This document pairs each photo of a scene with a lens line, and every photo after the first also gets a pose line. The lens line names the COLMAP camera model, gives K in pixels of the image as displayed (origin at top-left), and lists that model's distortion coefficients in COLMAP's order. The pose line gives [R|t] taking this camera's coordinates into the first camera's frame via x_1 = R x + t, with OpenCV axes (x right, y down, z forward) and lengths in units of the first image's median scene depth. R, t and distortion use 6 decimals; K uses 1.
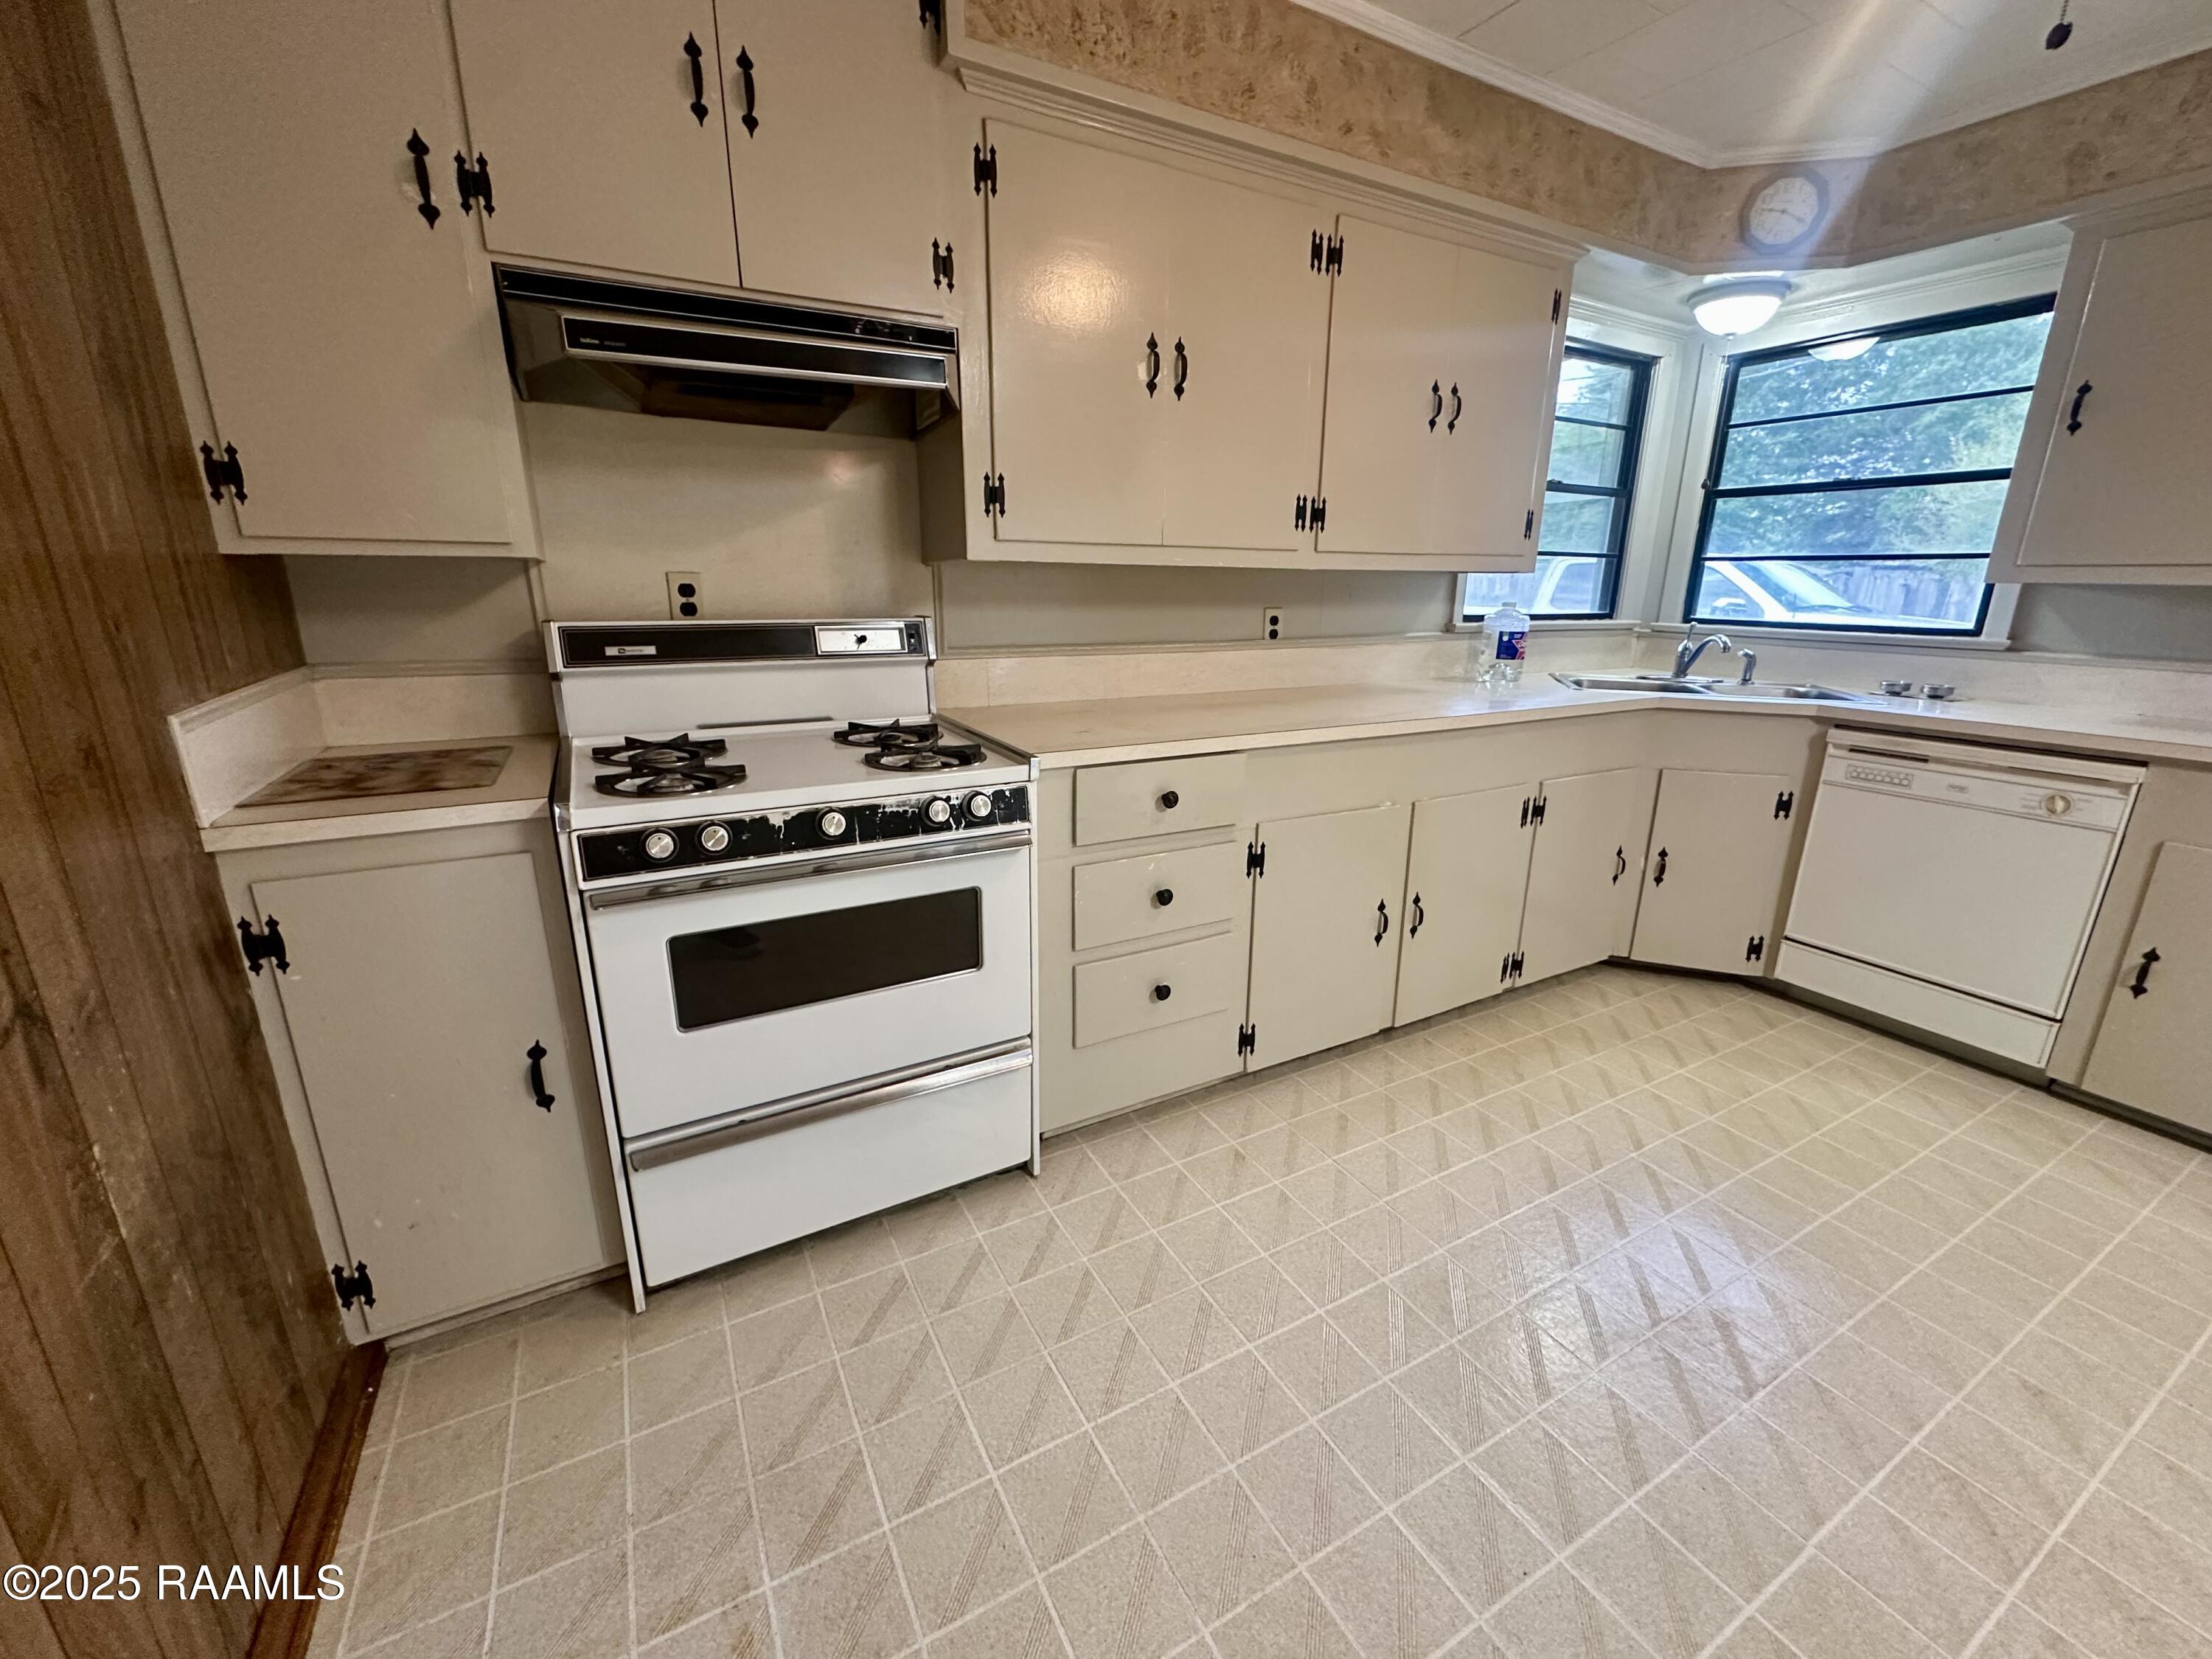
lens RADIAL K [[883.7, 0, 1110.9], [0, 883.7, 827.5], [0, 0, 1]] dist [0.001119, -0.000156]
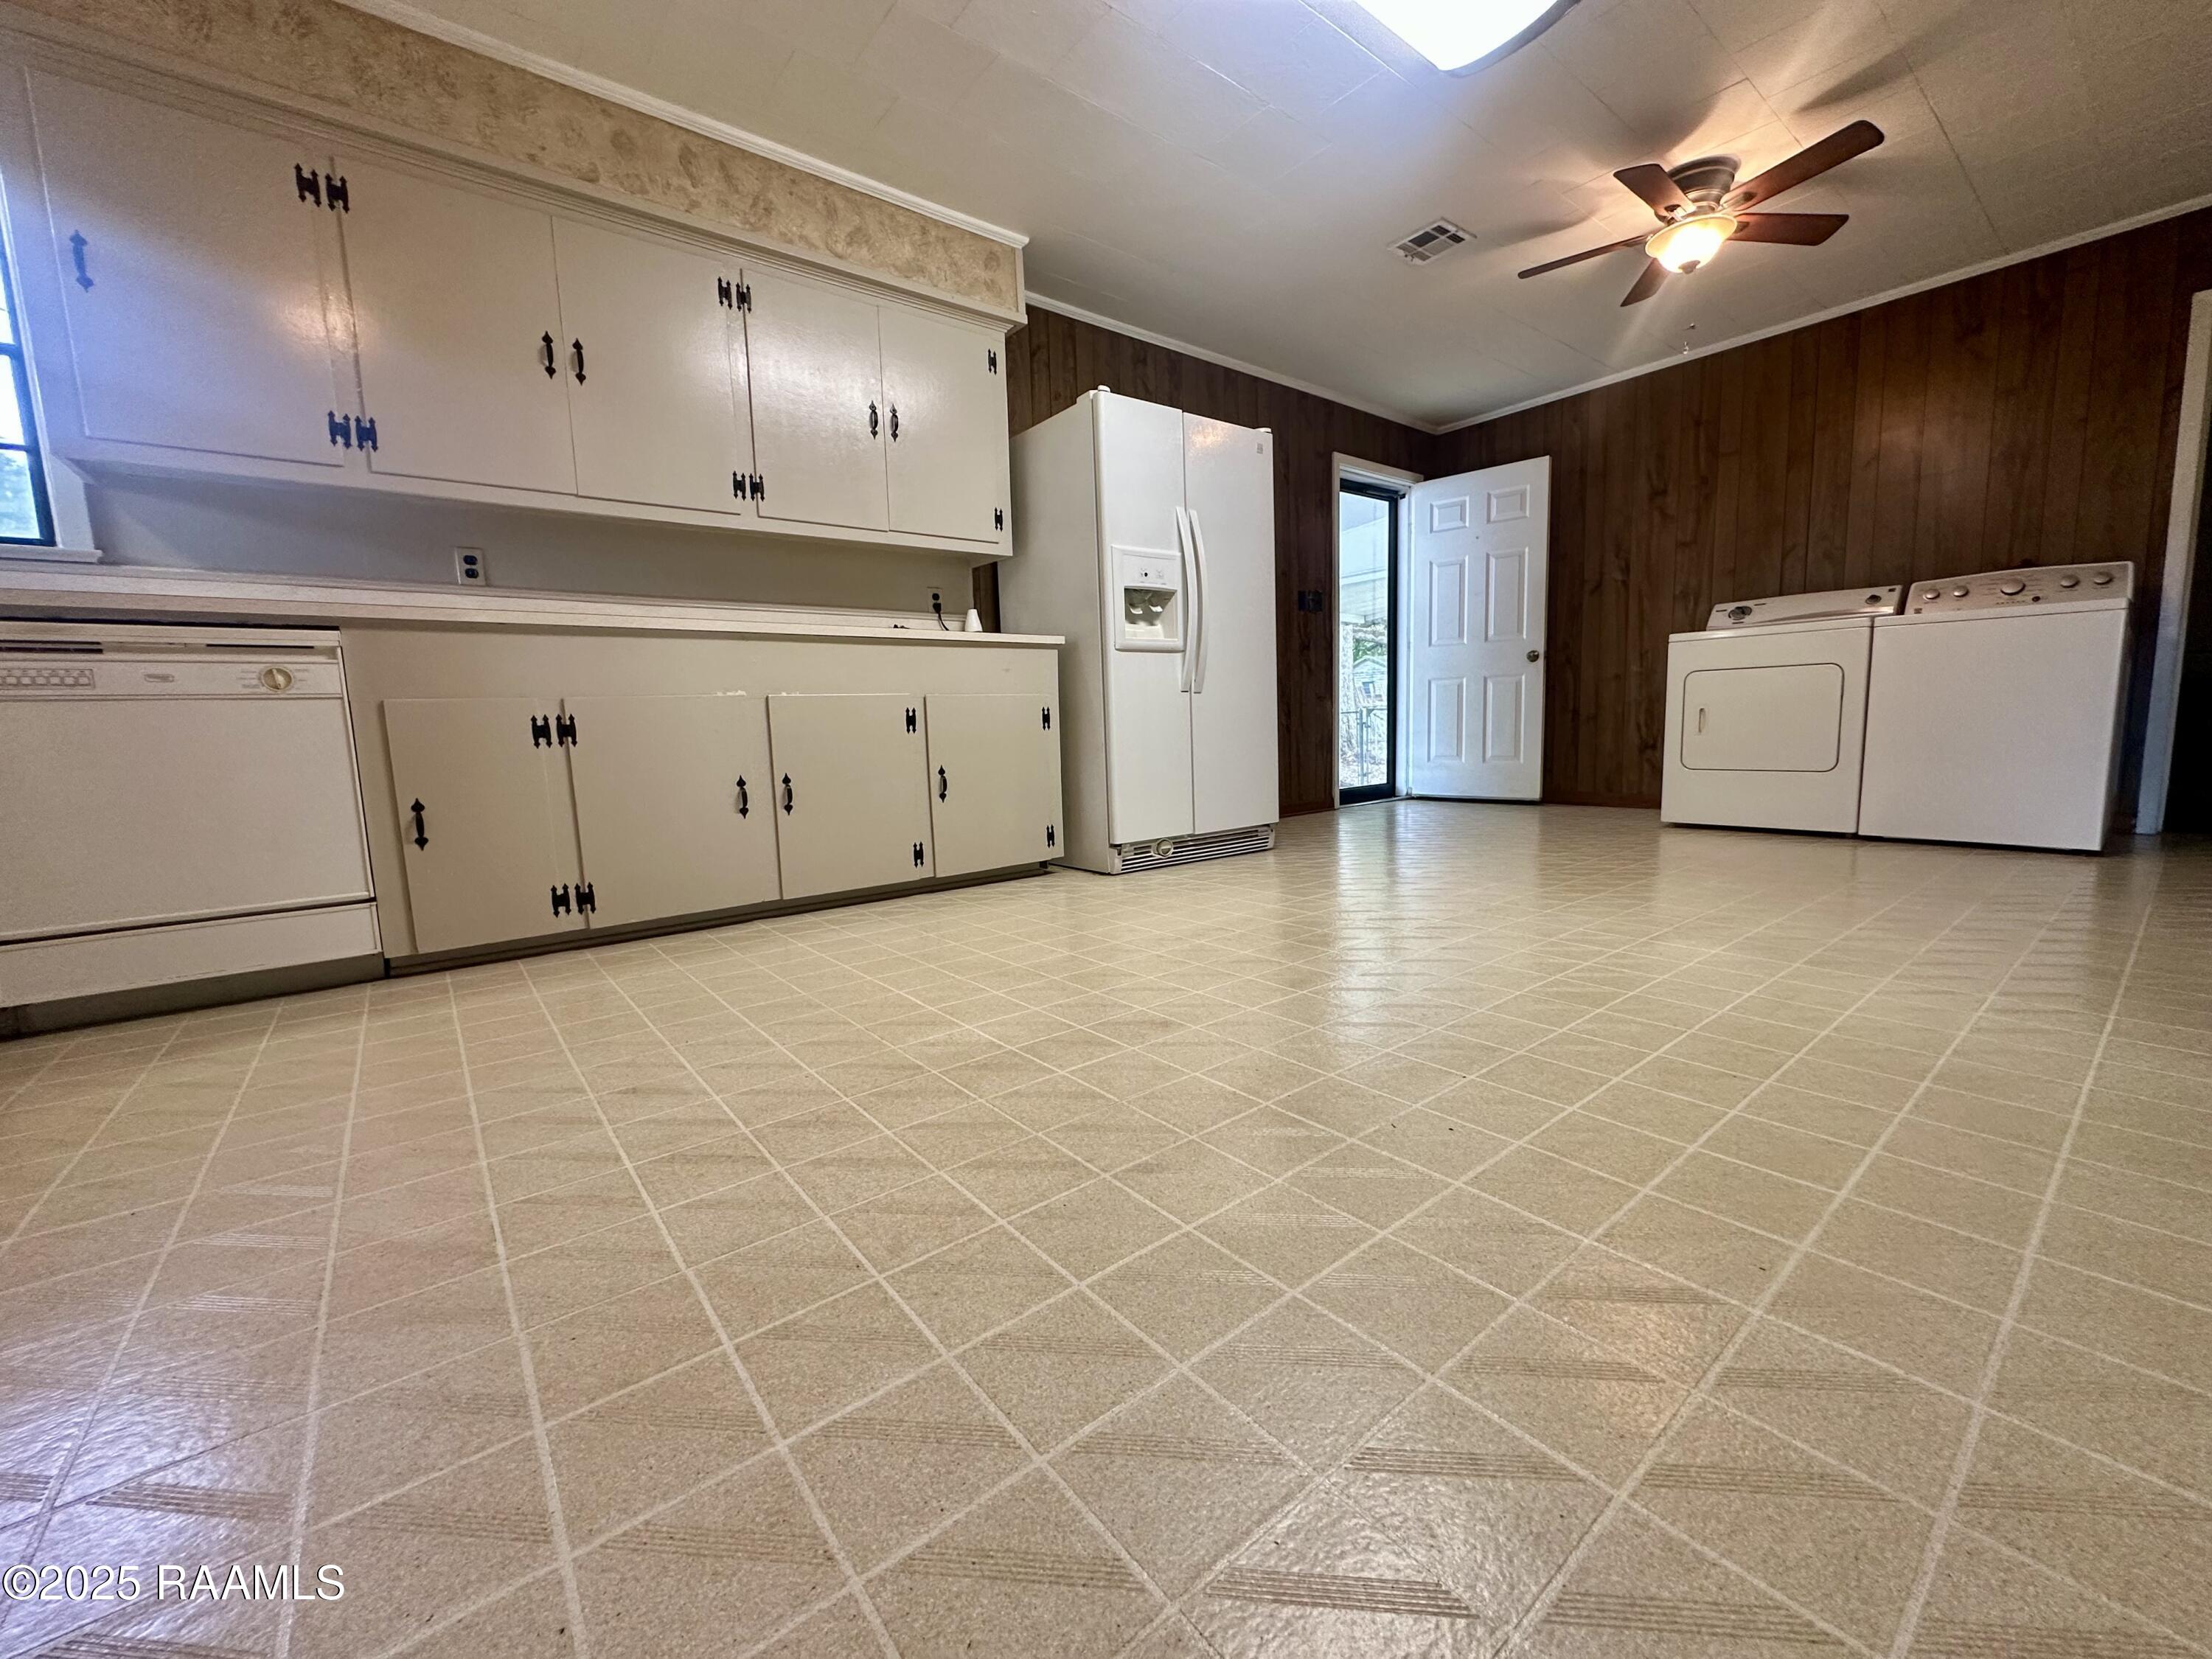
lens RADIAL K [[883.7, 0, 1106.7], [0, 883.7, 824.2], [0, 0, 1]] dist [0.001119, -0.000156]
pose [[-0.163673, -0.122035, 0.978938, -0.012363], [0.297598, 0.939983, 0.166935, 0.242390], [-0.940556, 0.318653, -0.117532, 0.358820]]
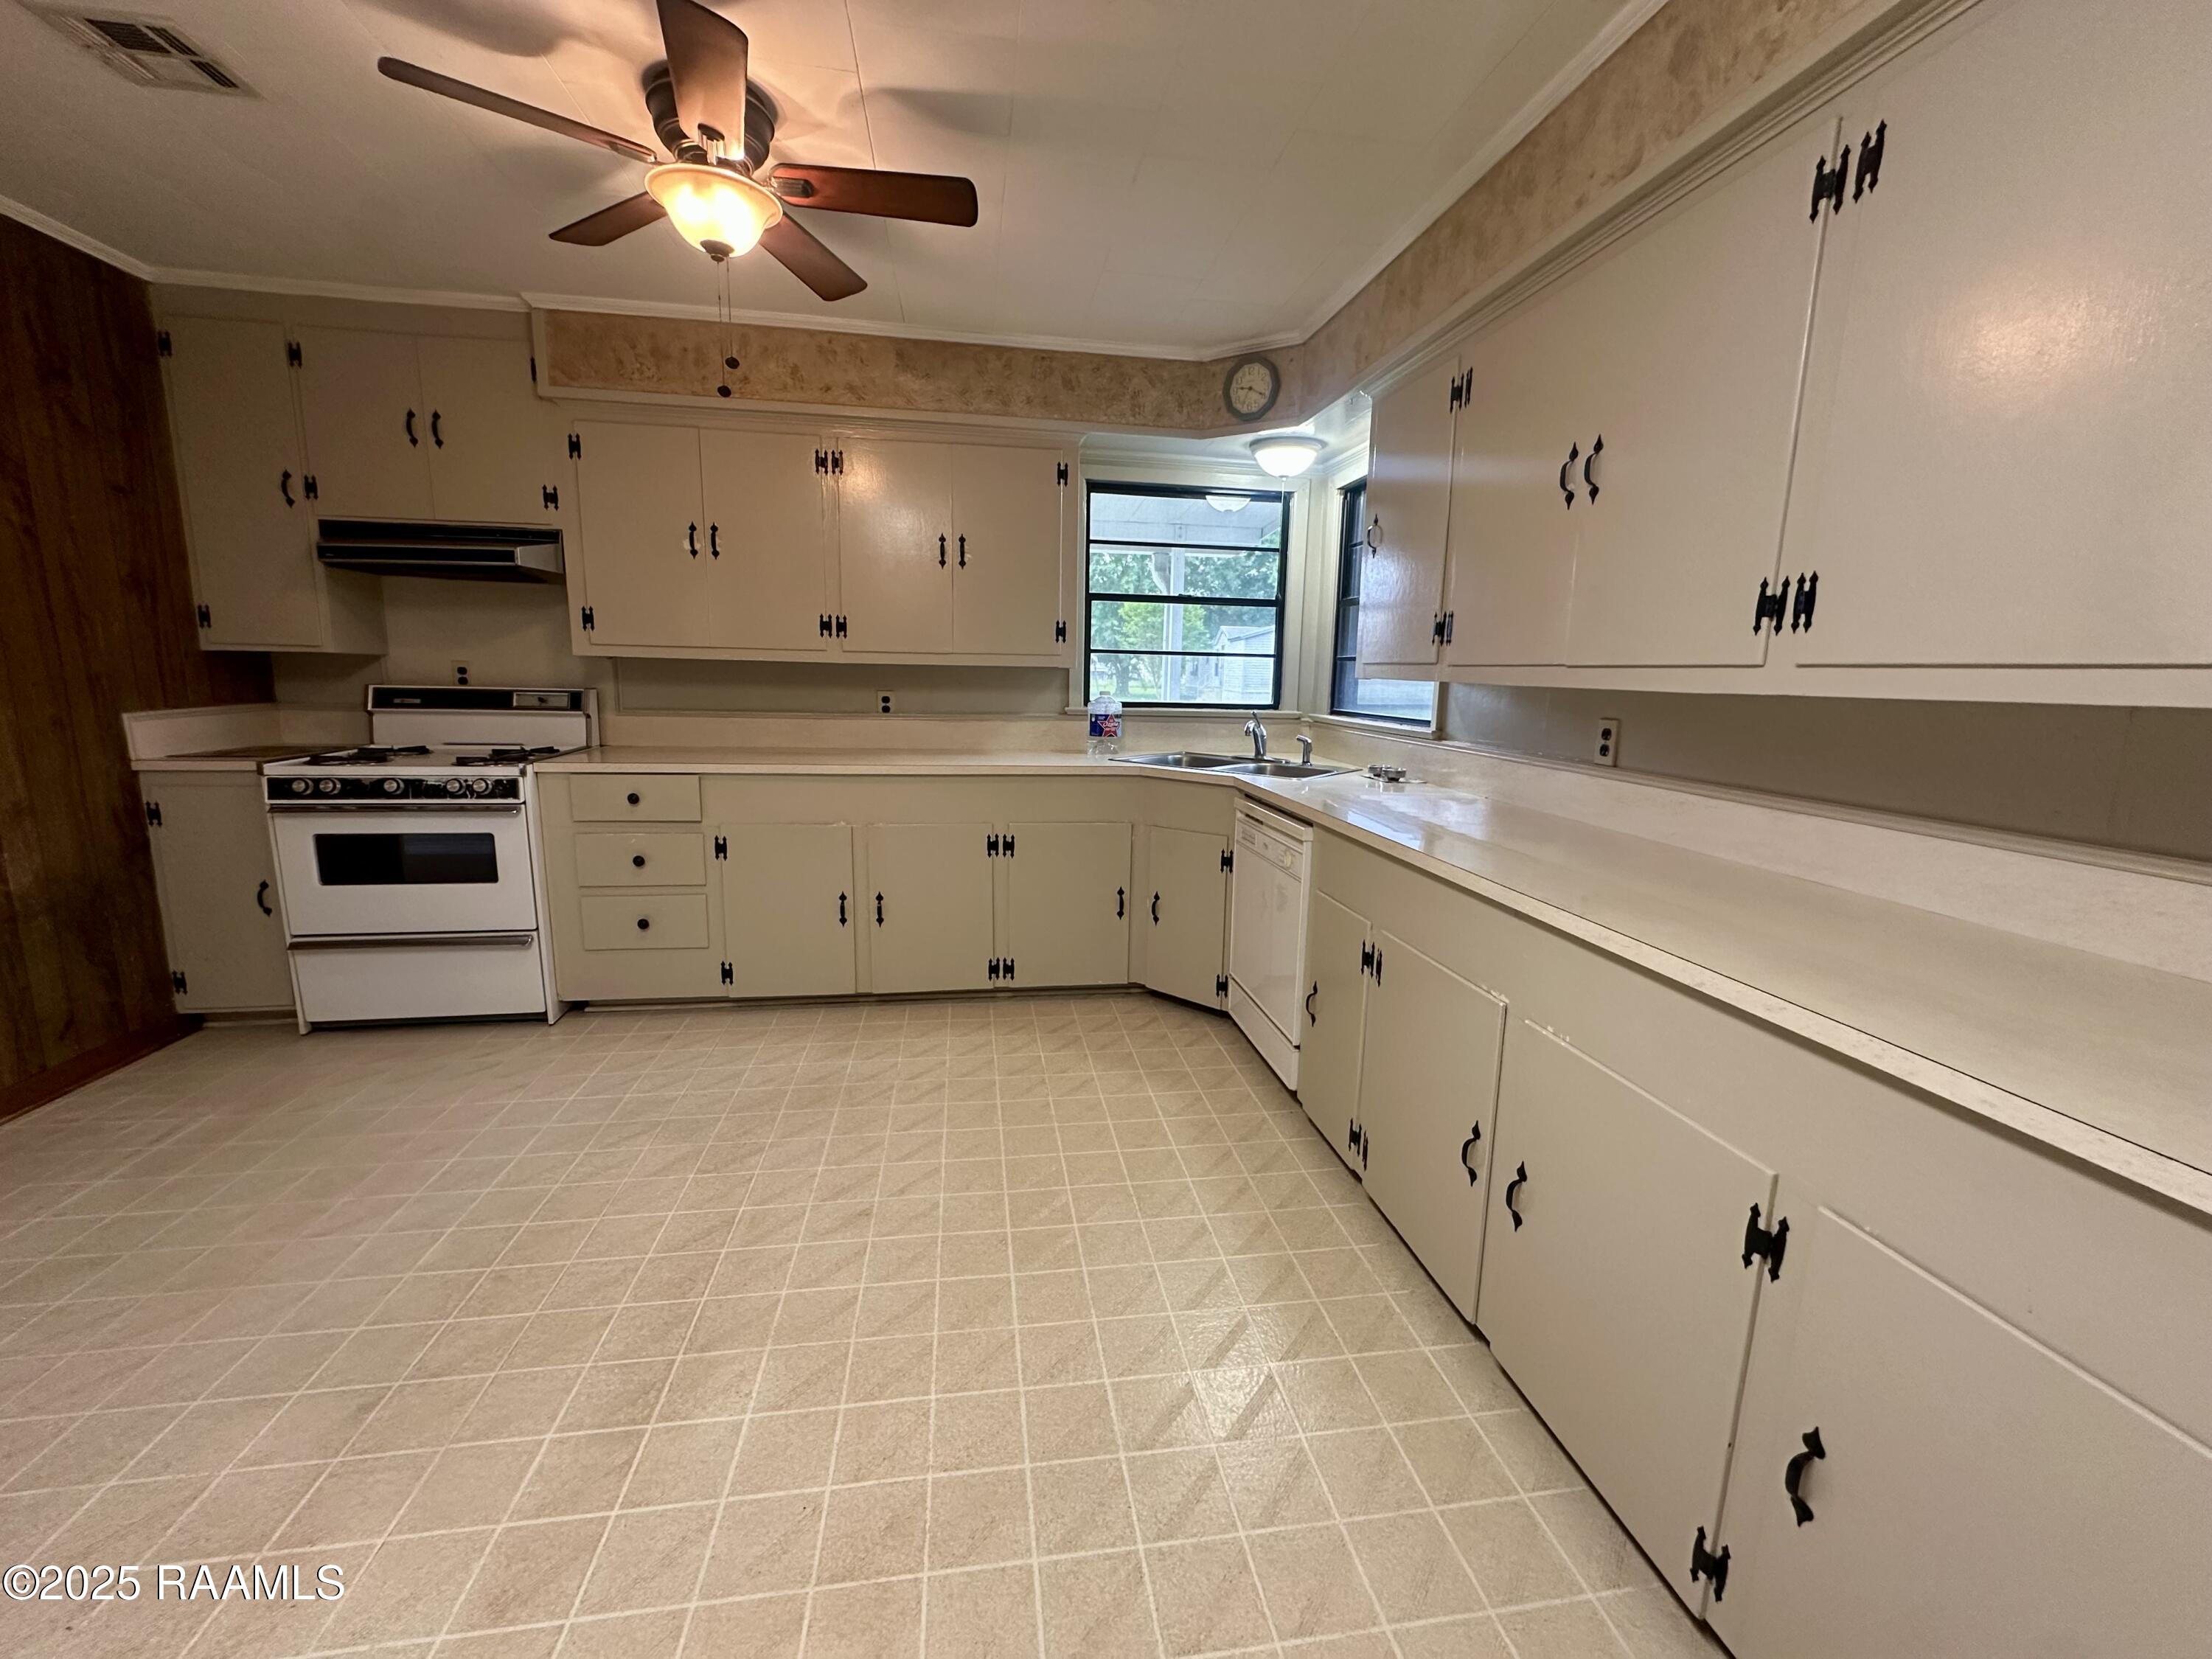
lens RADIAL K [[883.7, 0, 1107.7], [0, 883.7, 828.4], [0, 0, 1]] dist [0.001119, -0.000156]
pose [[0.939631, 0.069617, -0.335032, 1.337228], [-0.104292, 0.990767, -0.086623, 0.067597], [0.325908, 0.116335, 0.938216, -0.221193]]
